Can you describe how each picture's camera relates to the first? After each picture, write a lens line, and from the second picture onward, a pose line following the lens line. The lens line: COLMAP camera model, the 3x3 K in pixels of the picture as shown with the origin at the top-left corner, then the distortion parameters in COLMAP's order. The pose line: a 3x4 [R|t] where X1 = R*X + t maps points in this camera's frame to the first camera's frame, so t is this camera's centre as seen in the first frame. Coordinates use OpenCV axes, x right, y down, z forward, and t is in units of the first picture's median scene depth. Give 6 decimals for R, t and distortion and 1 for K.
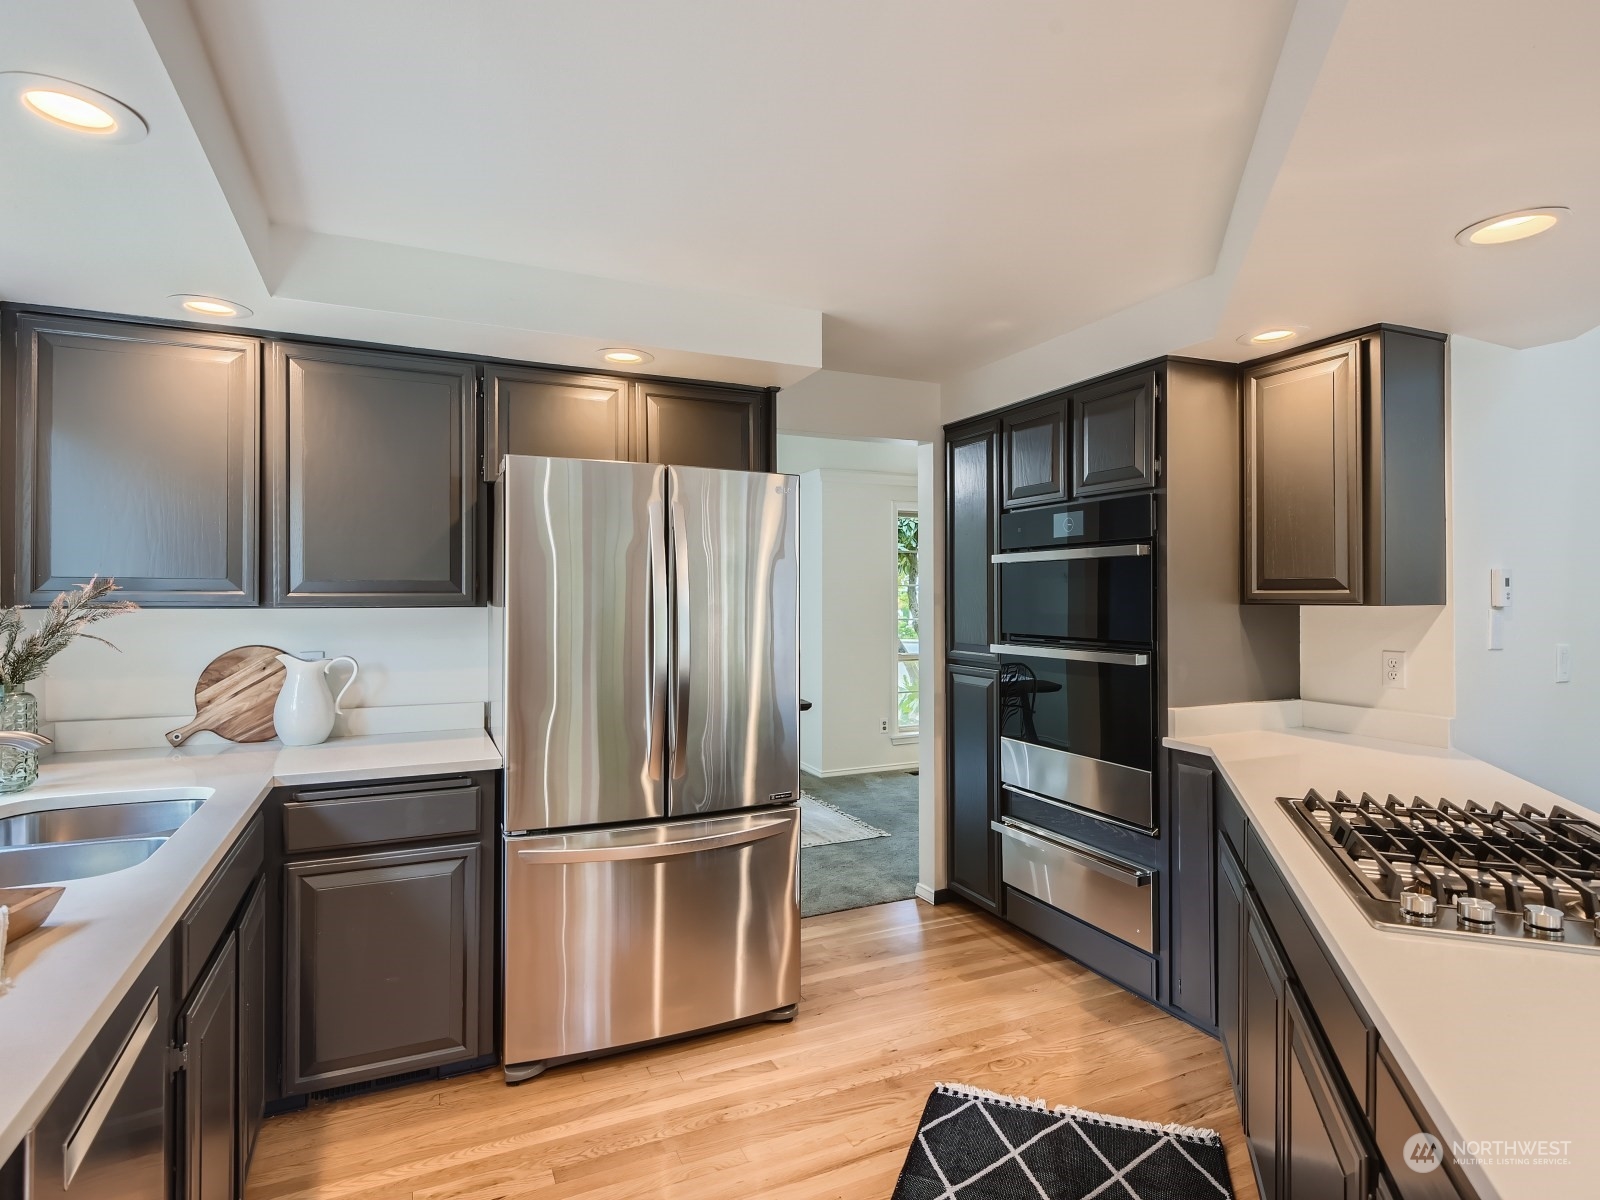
lens RADIAL K [[852.3, 0, 806.3], [0, 852.3, 591.9], [0, 0, 1]] dist [0.012930, -0.005035]
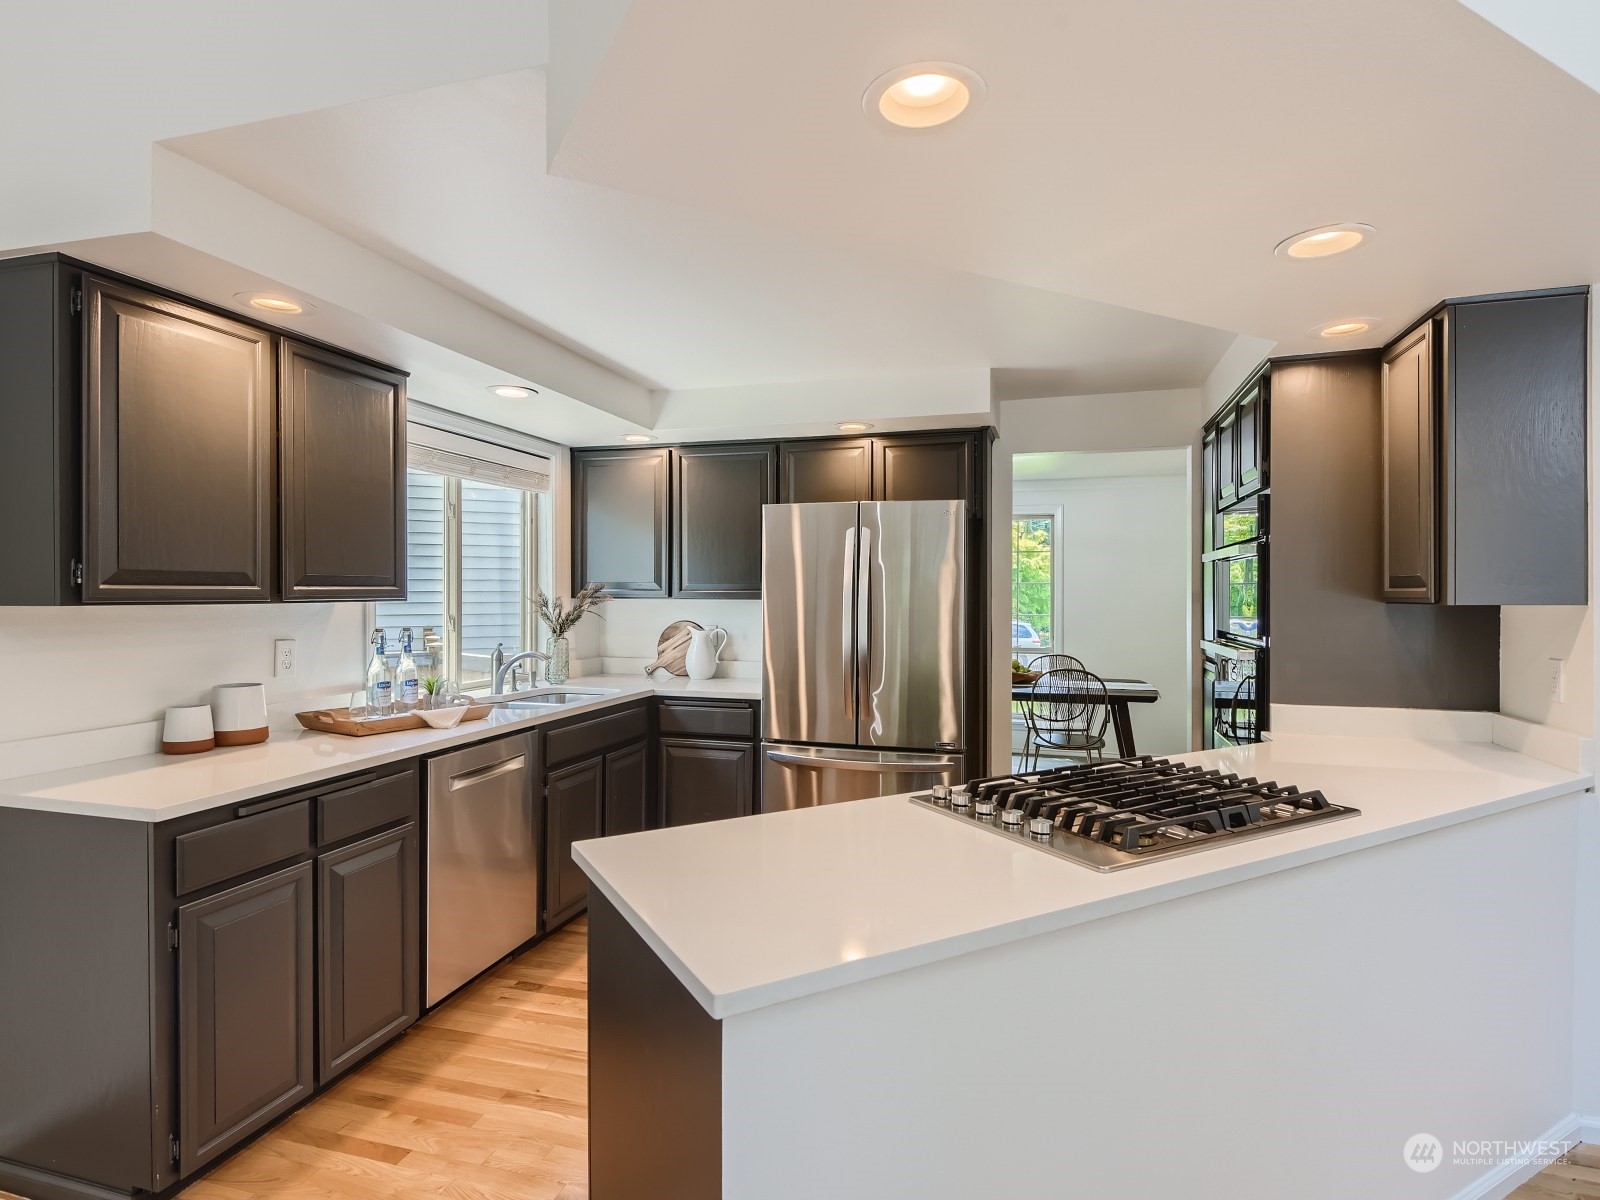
lens RADIAL K [[852.3, 0, 806.2], [0, 852.3, 607.2], [0, 0, 1]] dist [0.012930, -0.005035]
pose [[0.743733, 0.012453, -0.668361, 0.727490], [0.001267, 0.999798, 0.020038, 0.000655], [0.668476, -0.015750, 0.743567, -0.127752]]
